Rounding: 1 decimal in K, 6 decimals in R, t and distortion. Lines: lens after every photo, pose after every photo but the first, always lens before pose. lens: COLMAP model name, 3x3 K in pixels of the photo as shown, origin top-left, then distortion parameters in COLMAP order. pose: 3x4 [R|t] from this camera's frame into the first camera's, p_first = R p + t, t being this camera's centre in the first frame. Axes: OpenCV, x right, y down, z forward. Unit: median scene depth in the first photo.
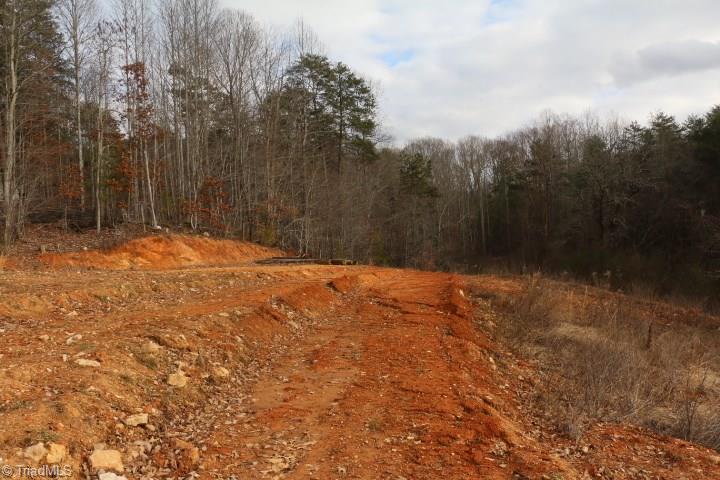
lens RADIAL K [[622.2, 0, 360.4], [0, 622.2, 237.7], [0, 0, 1]] dist [-0.126782, 0.164576]
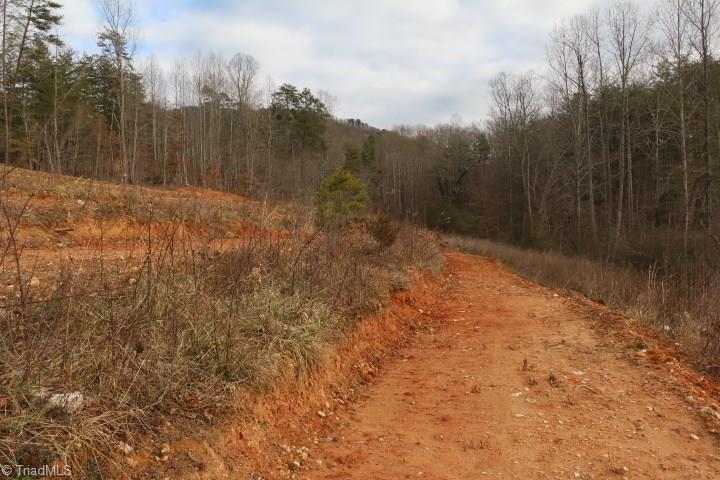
lens RADIAL K [[622.2, 0, 359.5], [0, 622.2, 241.0], [0, 0, 1]] dist [-0.126782, 0.164576]
pose [[0.996163, 0.037793, -0.078942, 0.261985], [-0.033277, 0.997776, 0.057759, 0.020219], [0.080949, -0.054910, 0.995205, -0.659250]]
